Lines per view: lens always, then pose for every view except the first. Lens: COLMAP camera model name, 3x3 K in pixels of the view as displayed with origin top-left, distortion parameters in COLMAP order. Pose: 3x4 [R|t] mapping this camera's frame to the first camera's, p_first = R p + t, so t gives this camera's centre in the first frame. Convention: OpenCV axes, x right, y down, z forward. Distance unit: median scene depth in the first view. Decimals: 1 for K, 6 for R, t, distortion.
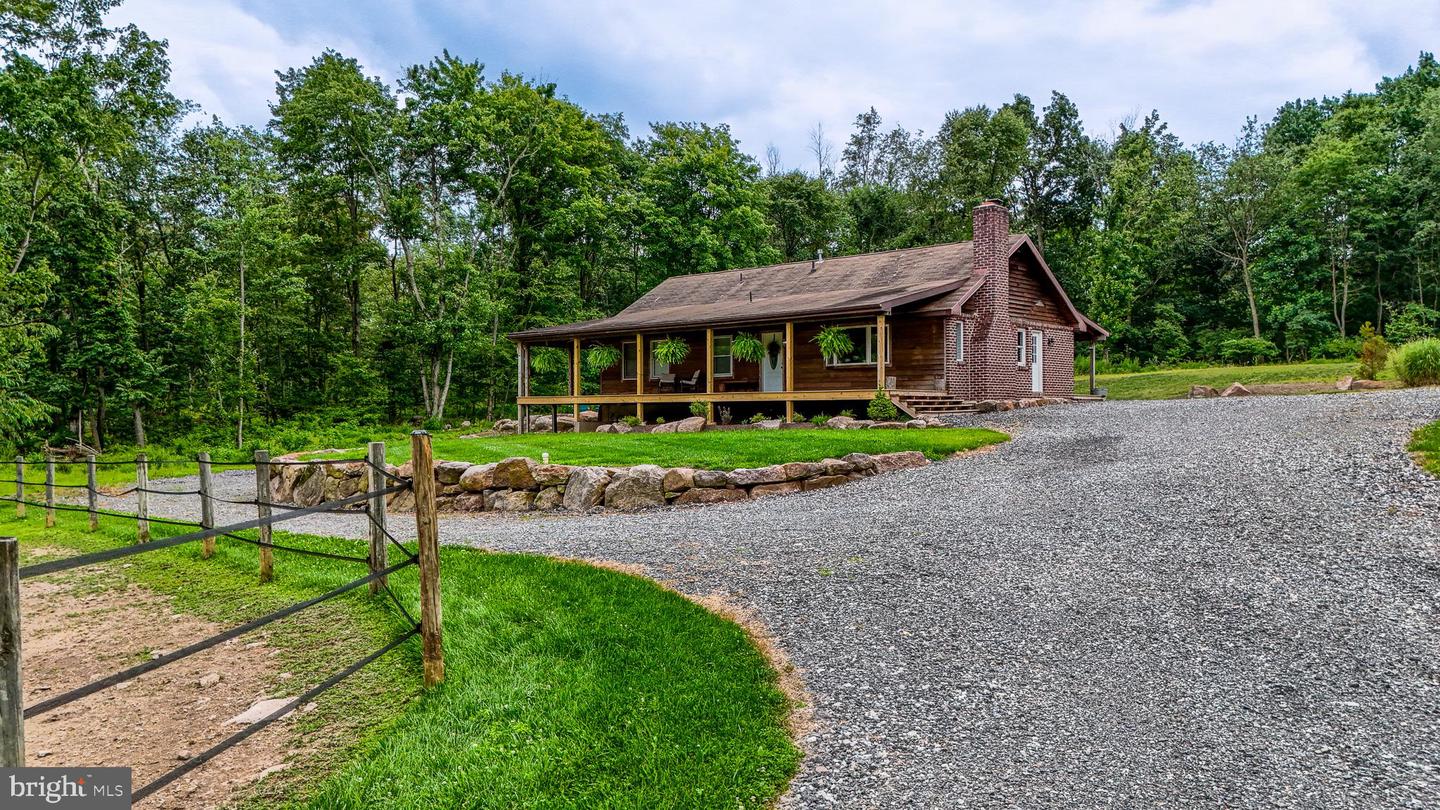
lens RADIAL K [[1068.0, 0, 716.3], [0, 1068.0, 409.1], [0, 0, 1]] dist [0.067434, -0.067336]
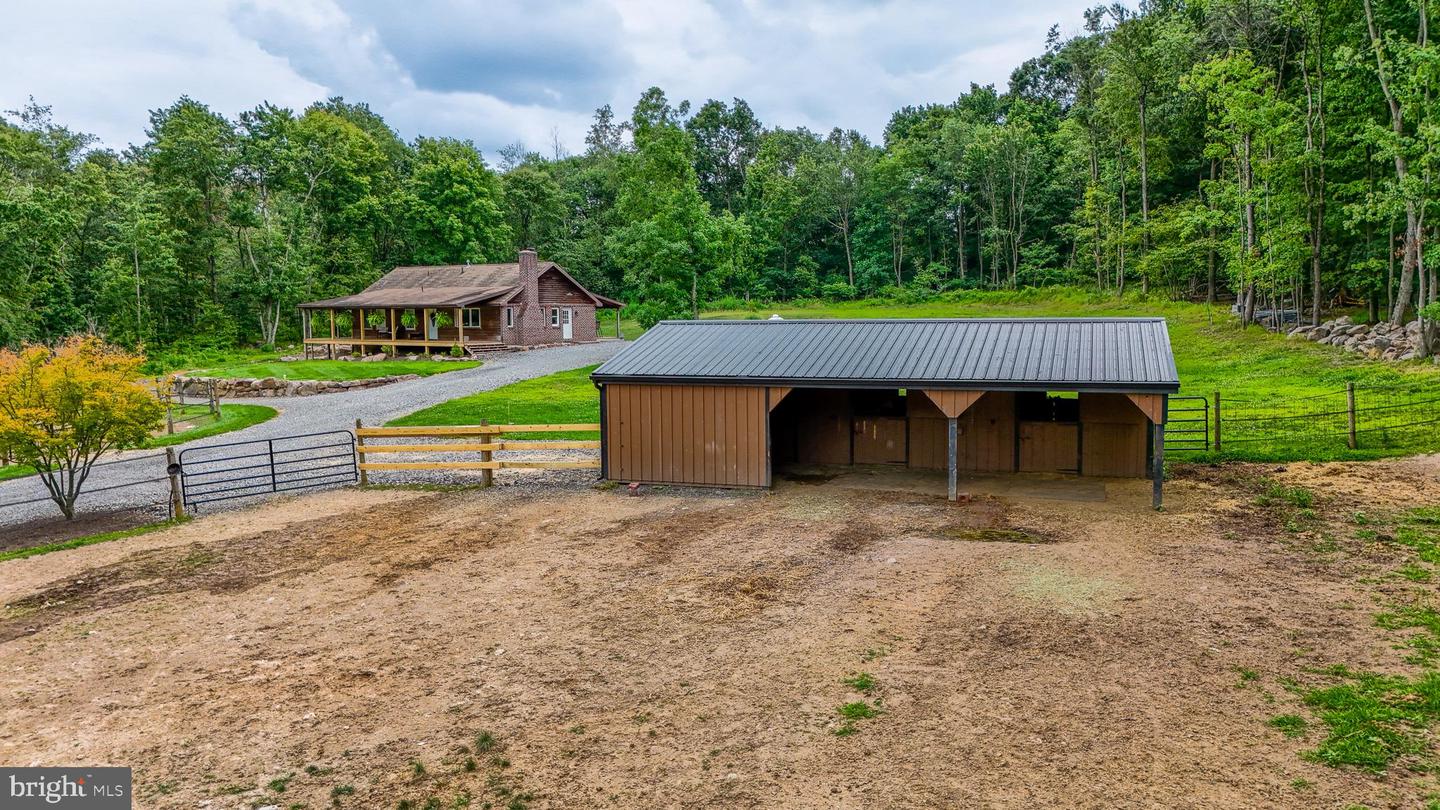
lens RADIAL K [[1068.0, 0, 716.3], [0, 1068.0, 409.1], [0, 0, 1]] dist [0.067434, -0.067336]
pose [[0.994837, -0.013131, 0.100637, 0.215471], [0.003466, 0.995412, 0.095614, -0.043132], [-0.101431, -0.094771, 0.990318, -0.597694]]
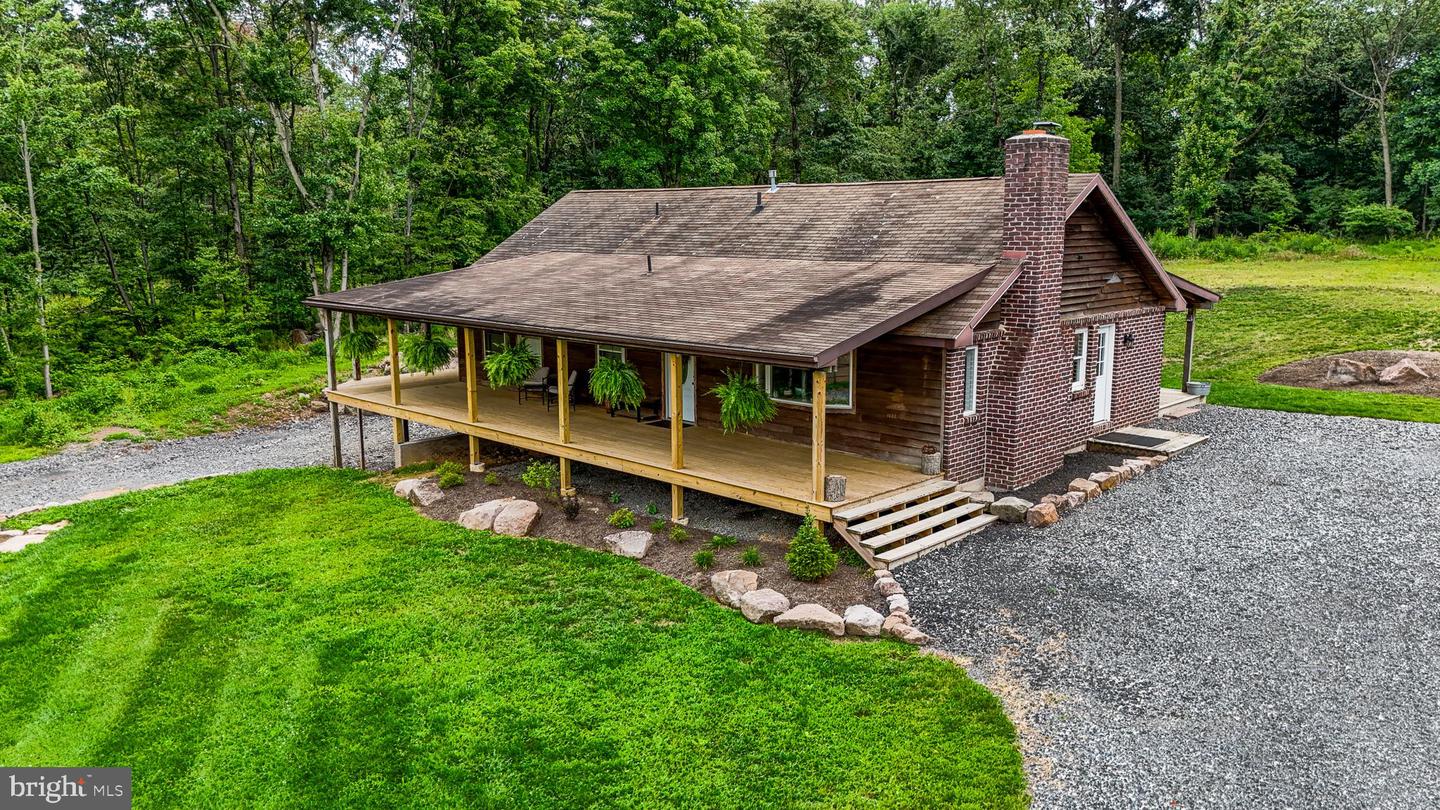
lens RADIAL K [[1068.0, 0, 716.3], [0, 1068.0, 409.1], [0, 0, 1]] dist [0.067434, -0.067336]
pose [[0.998845, 0.007716, -0.047415, 0.060373], [0.000942, 0.983682, 0.179912, -0.079200], [0.048030, -0.179749, 0.982539, 0.216387]]
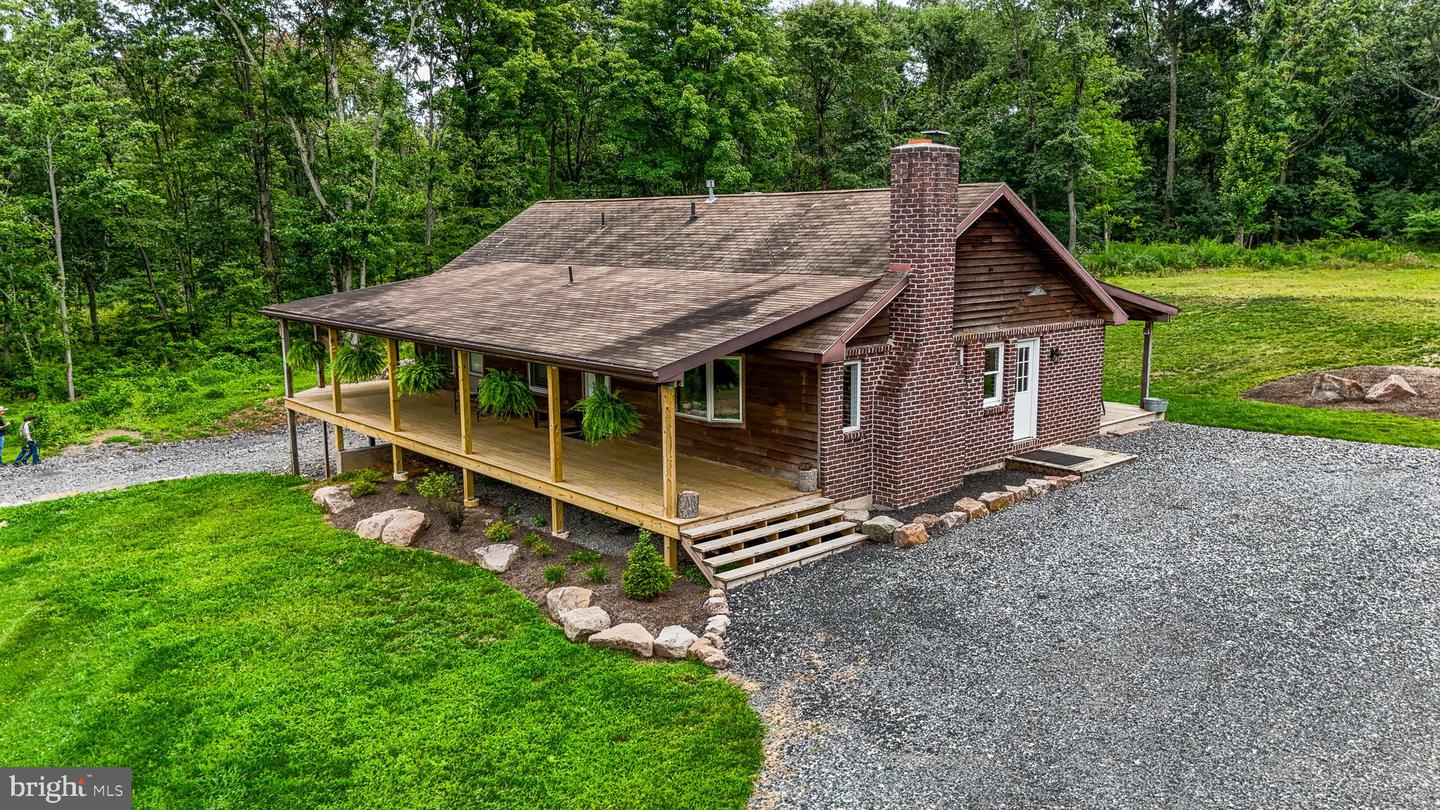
lens RADIAL K [[1068.0, 0, 716.3], [0, 1068.0, 409.1], [0, 0, 1]] dist [0.067434, -0.067336]
pose [[0.991550, 0.018073, -0.128462, 0.117985], [0.004595, 0.984733, 0.174009, -0.080514], [0.129646, -0.173129, 0.976329, 0.225254]]
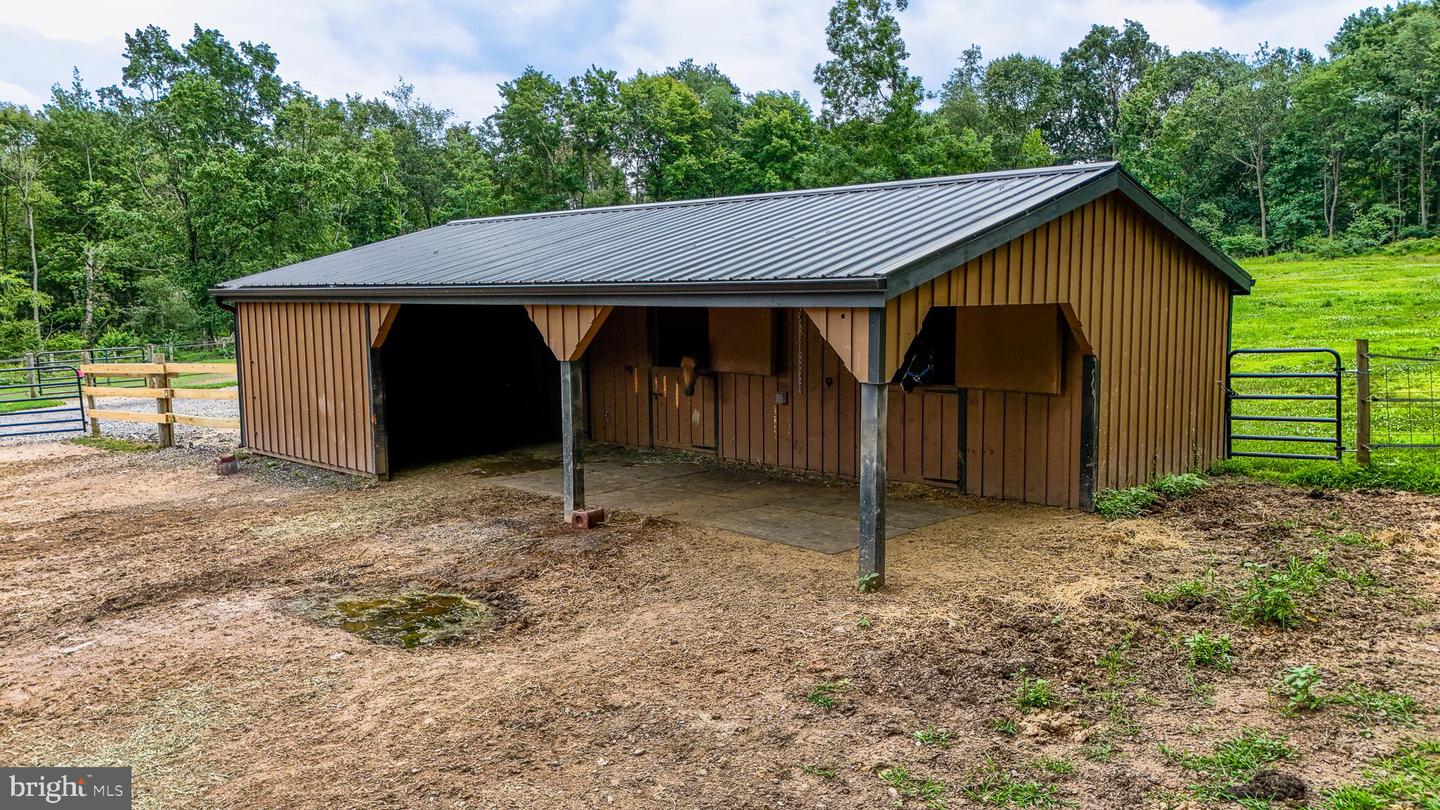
lens RADIAL K [[1061.0, 0, 720.0], [0, 1061.0, 405.0], [0, 0, 1]] dist [0.087753, -0.093196]
pose [[0.950577, 0.028373, -0.309190, 0.397620], [0.006790, 0.993678, 0.112060, -0.020154], [0.310415, -0.108621, 0.944375, -0.427748]]
